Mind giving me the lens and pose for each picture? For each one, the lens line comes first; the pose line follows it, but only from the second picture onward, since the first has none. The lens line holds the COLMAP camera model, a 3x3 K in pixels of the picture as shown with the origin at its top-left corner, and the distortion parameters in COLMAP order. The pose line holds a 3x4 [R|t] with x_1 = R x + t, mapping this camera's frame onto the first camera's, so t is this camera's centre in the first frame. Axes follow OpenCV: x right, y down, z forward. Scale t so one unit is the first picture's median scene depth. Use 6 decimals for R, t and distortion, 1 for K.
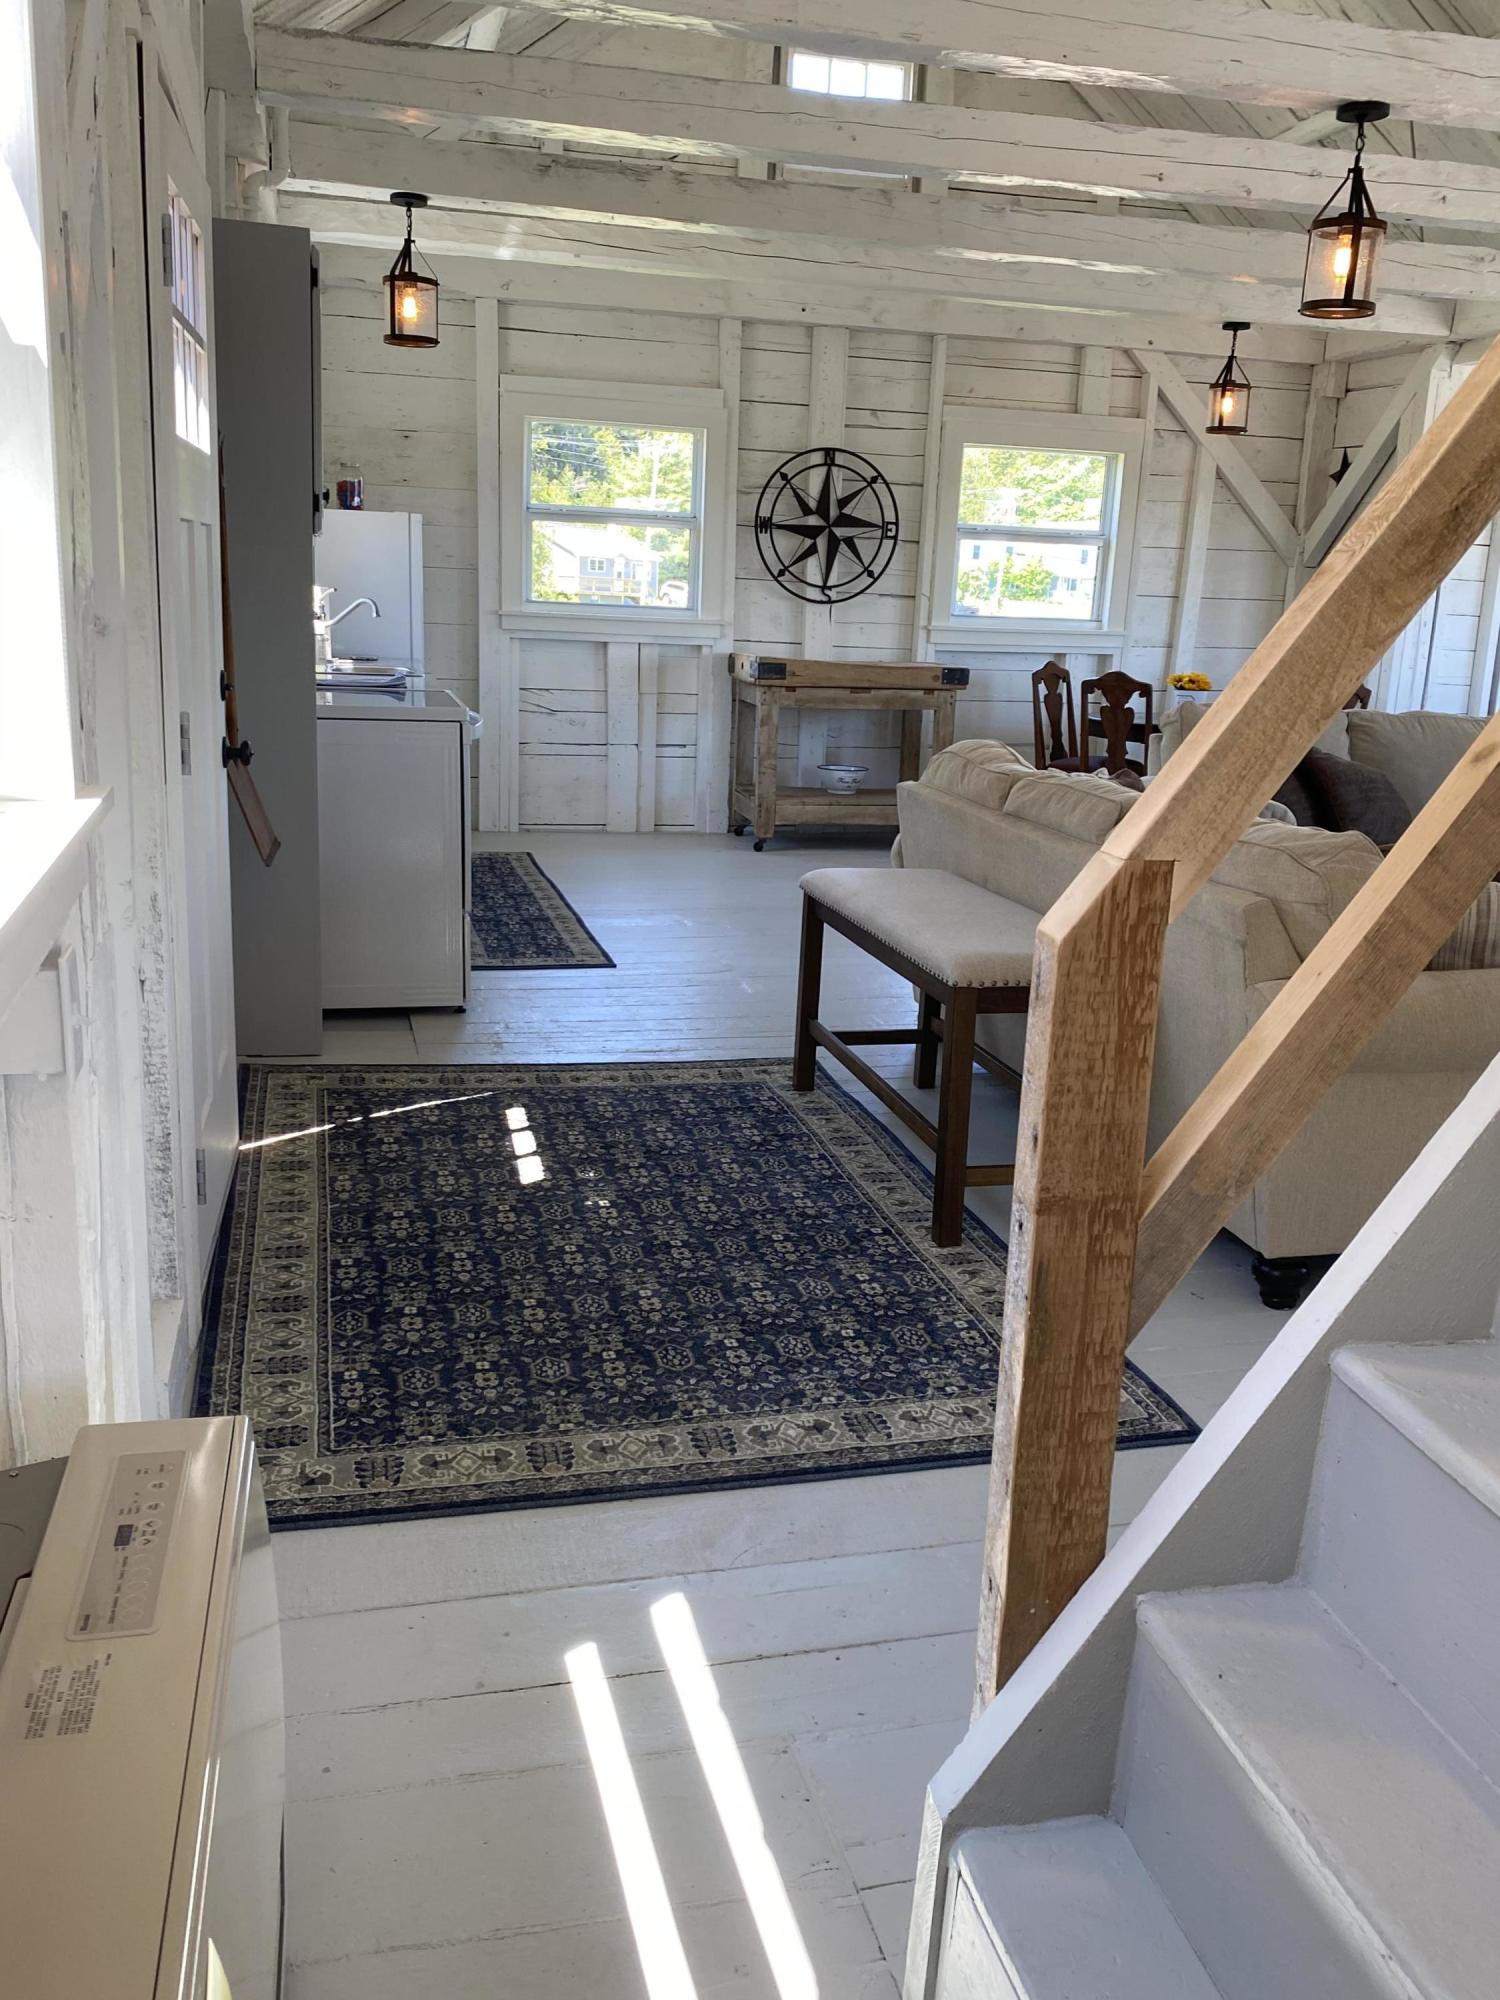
lens RADIAL K [[1715.7, 0, 750.0], [0, 1715.7, 1000.0], [0, 0, 1]] dist [0.063290, -0.135227]
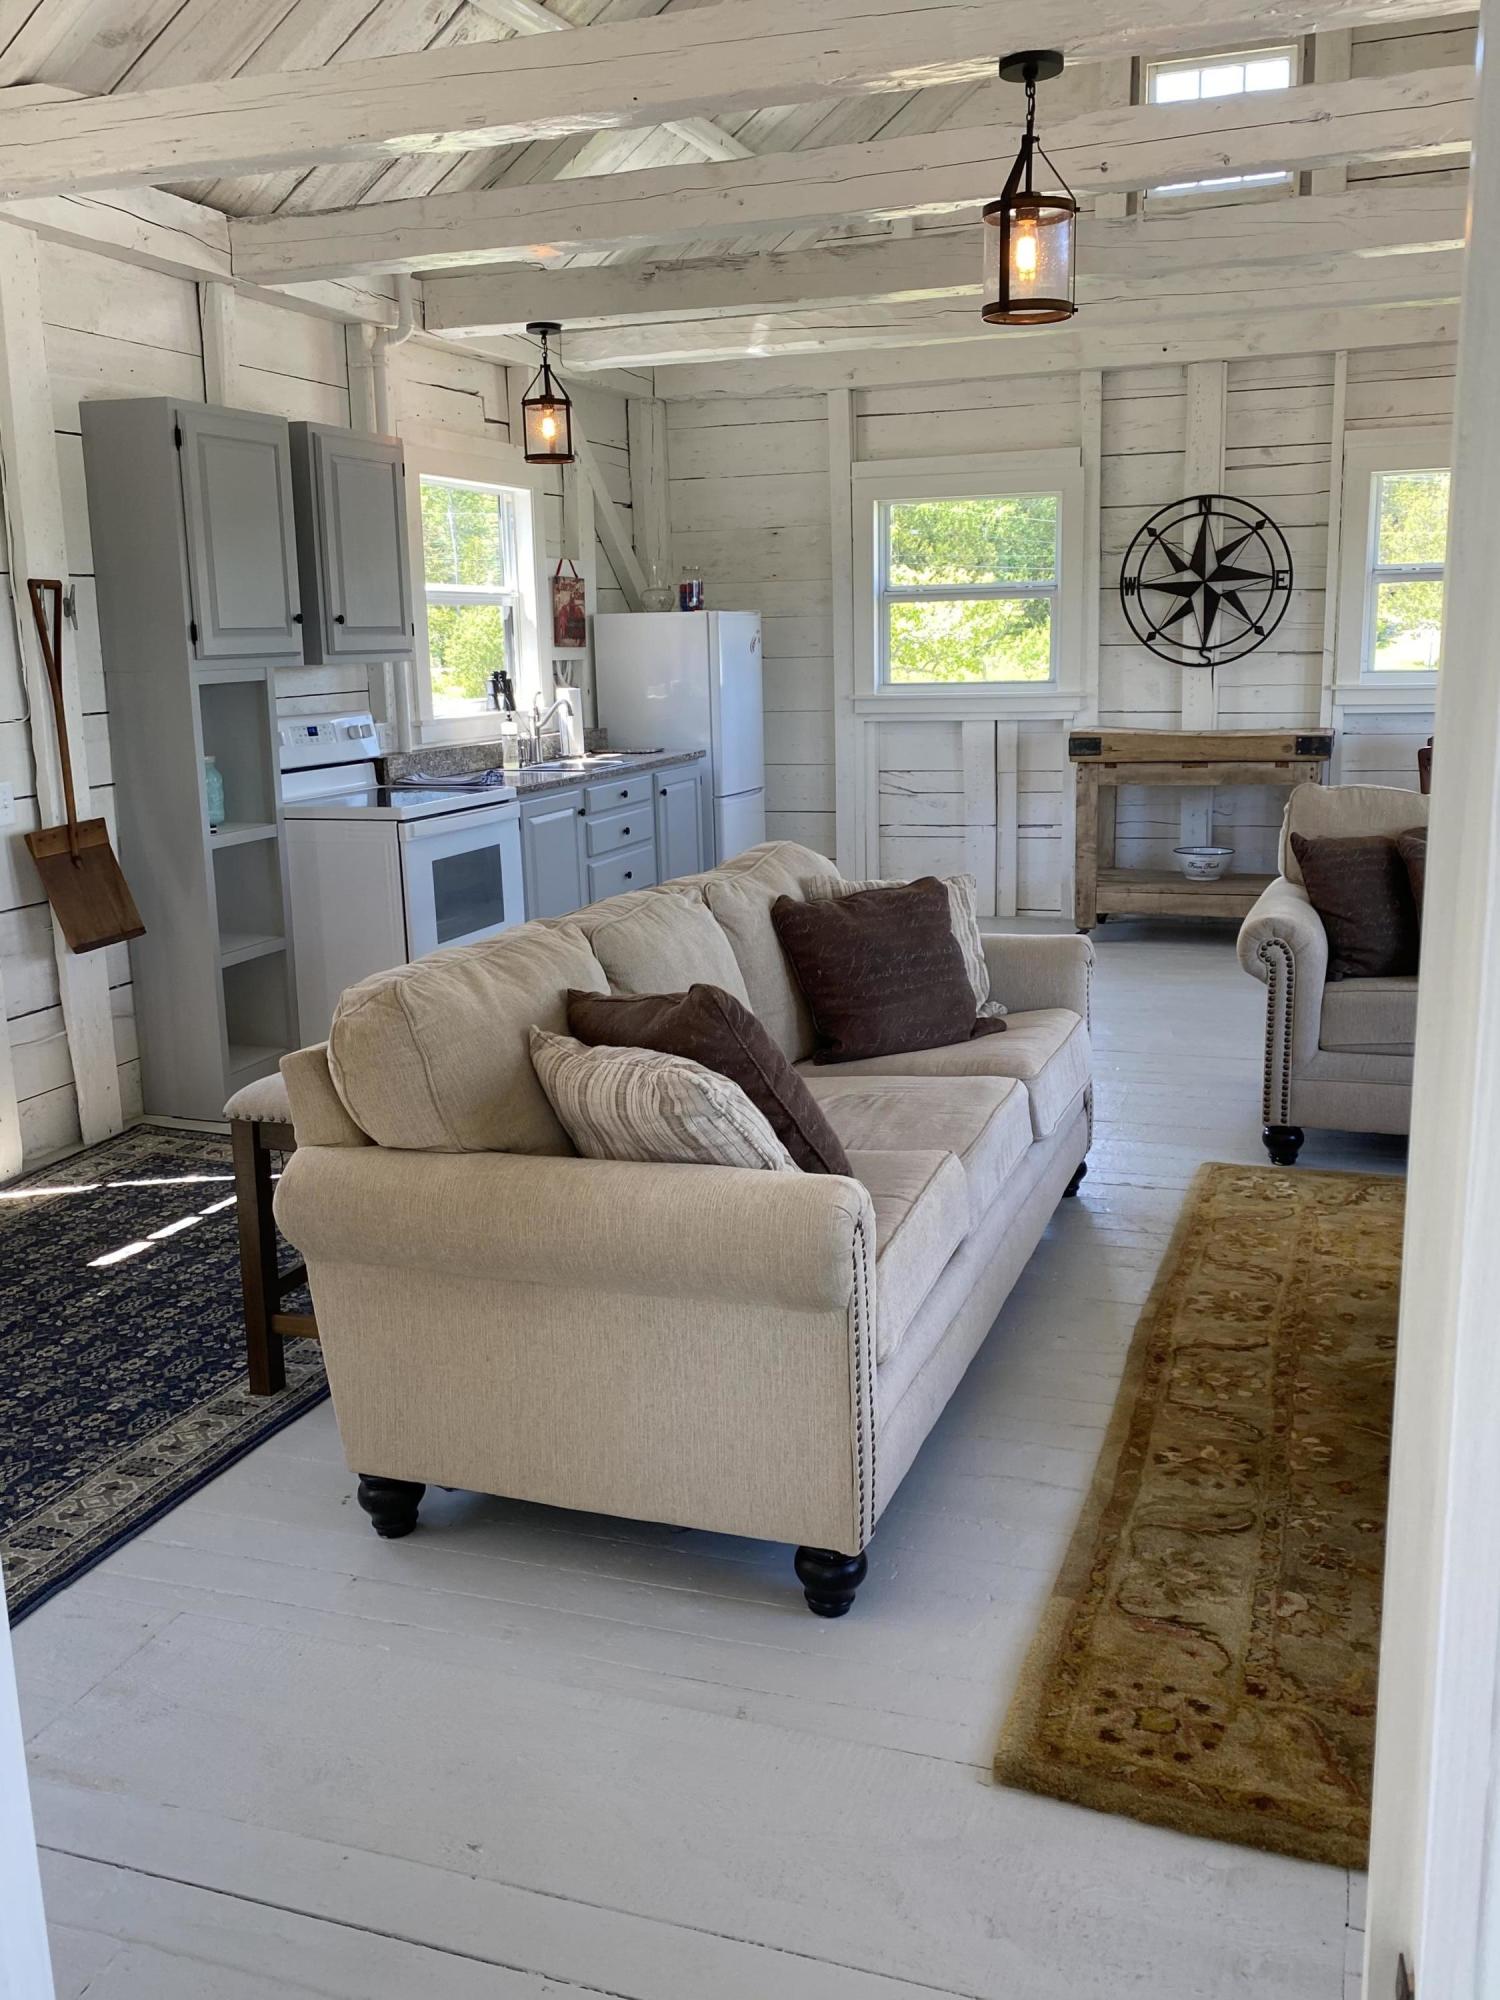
lens RADIAL K [[1681.9, 0, 750.0], [0, 1681.9, 1000.0], [0, 0, 1]] dist [-0.003653, -0.004747]
pose [[0.826067, 0.058389, -0.560539, 0.353406], [-0.074548, 0.997199, -0.005987, -0.036432], [0.558619, 0.046733, 0.828107, 0.158991]]
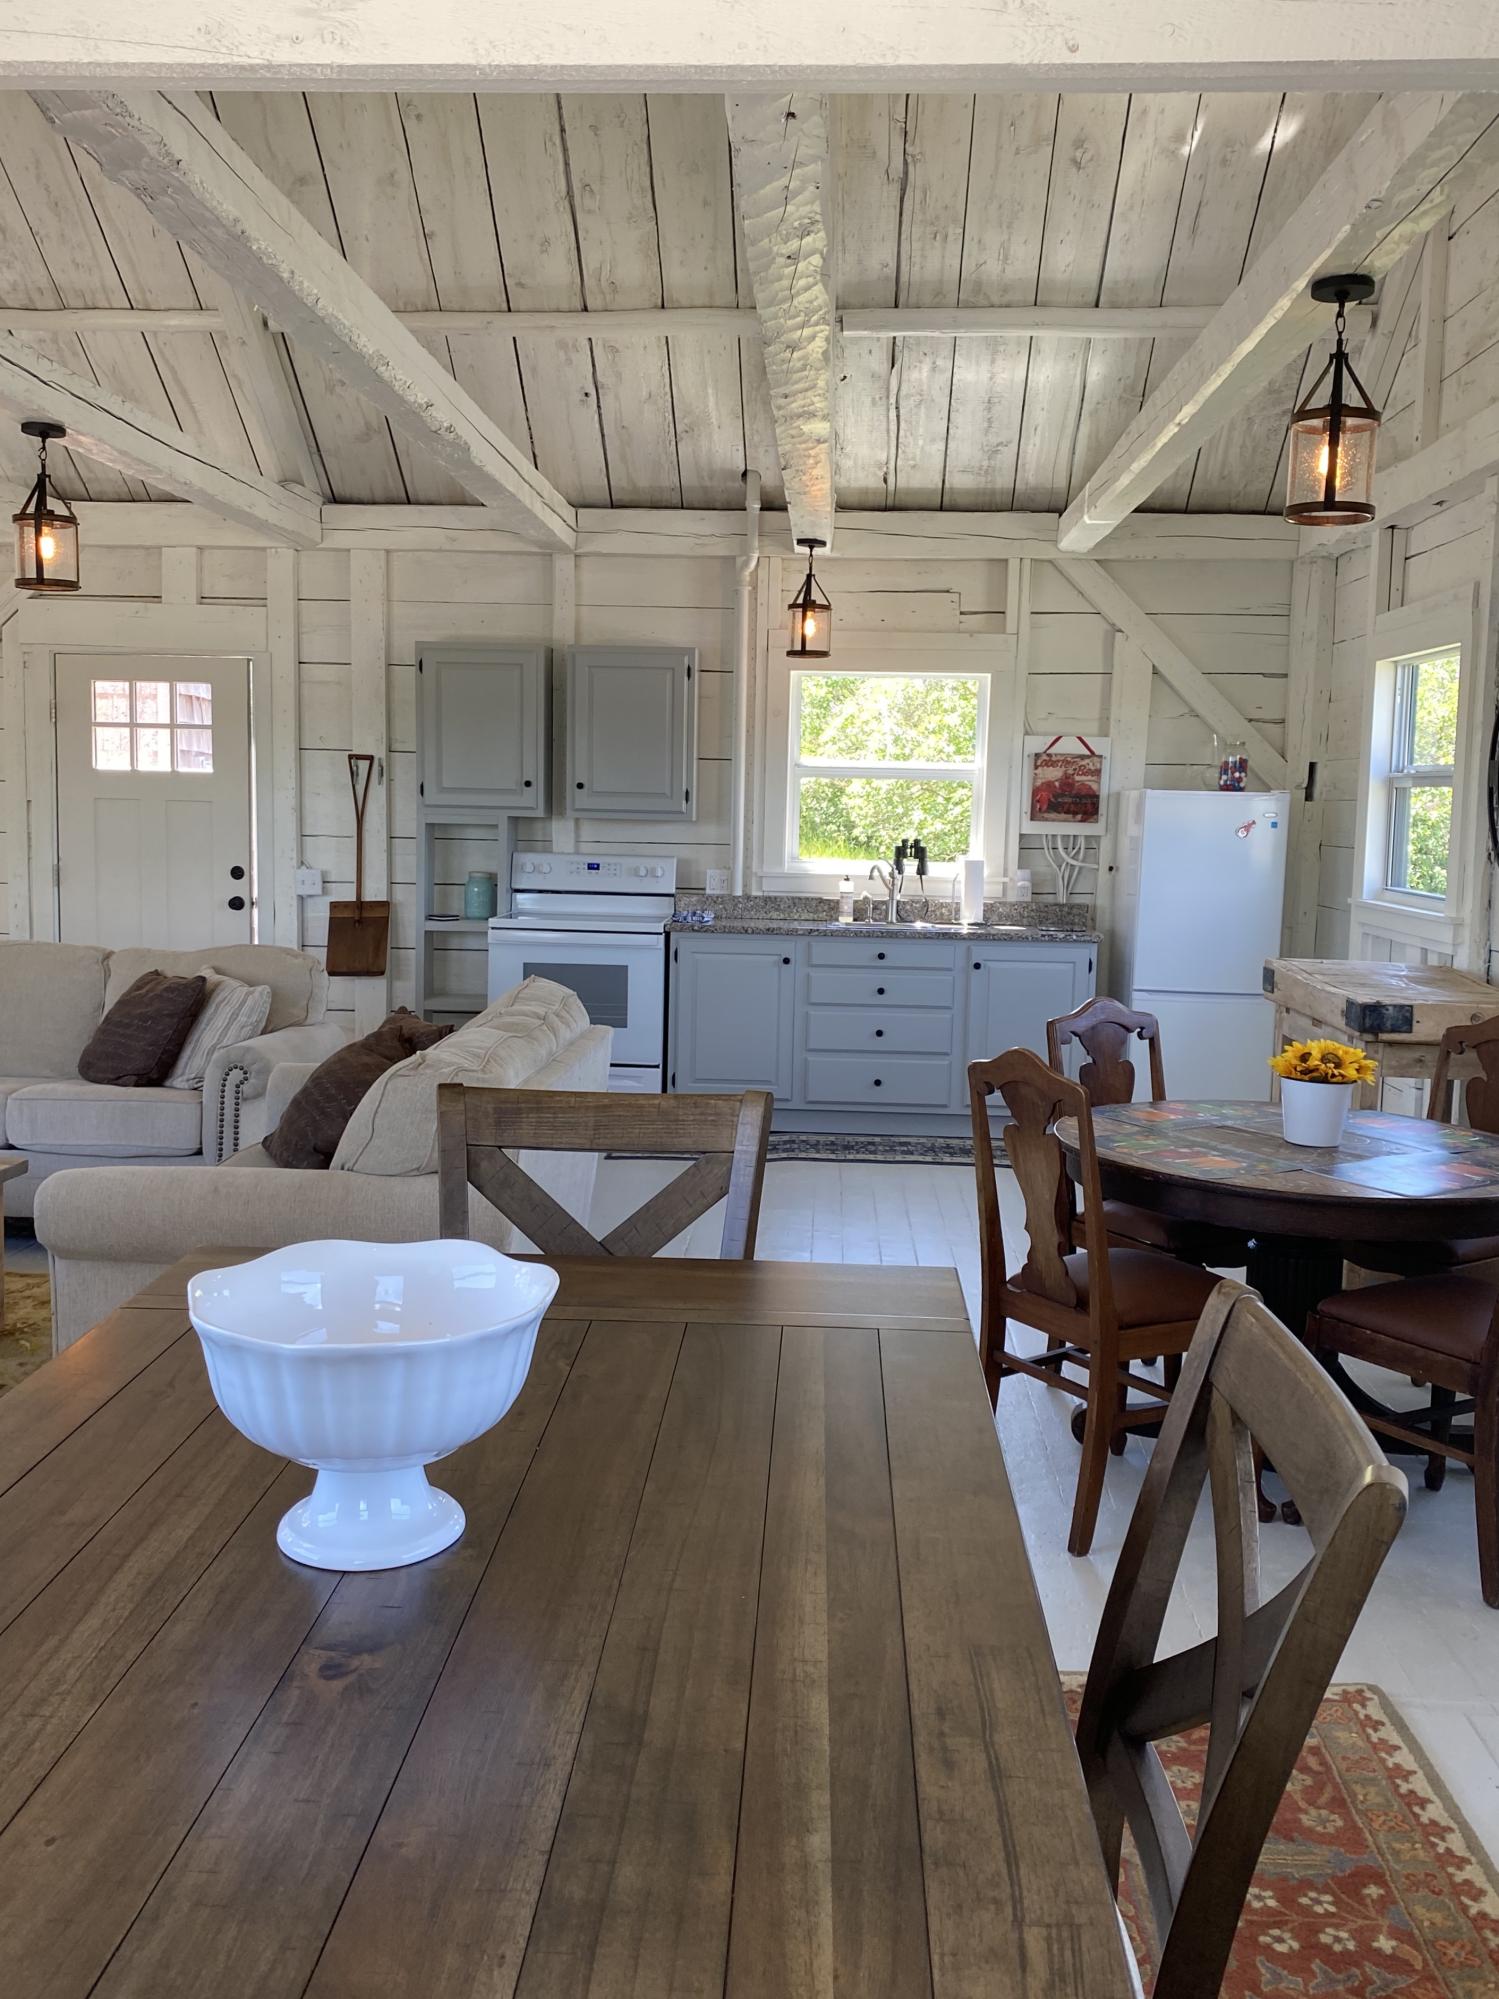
lens RADIAL K [[1693.1, 0, 749.5], [0, 1693.1, 999.5], [0, 0, 1]] dist [0.056870, -0.116667]
pose [[-0.287416, 0.074751, -0.954884, 0.675916], [-0.258478, 0.953908, 0.152476, -0.224967], [0.922269, 0.290641, -0.254847, 0.934823]]
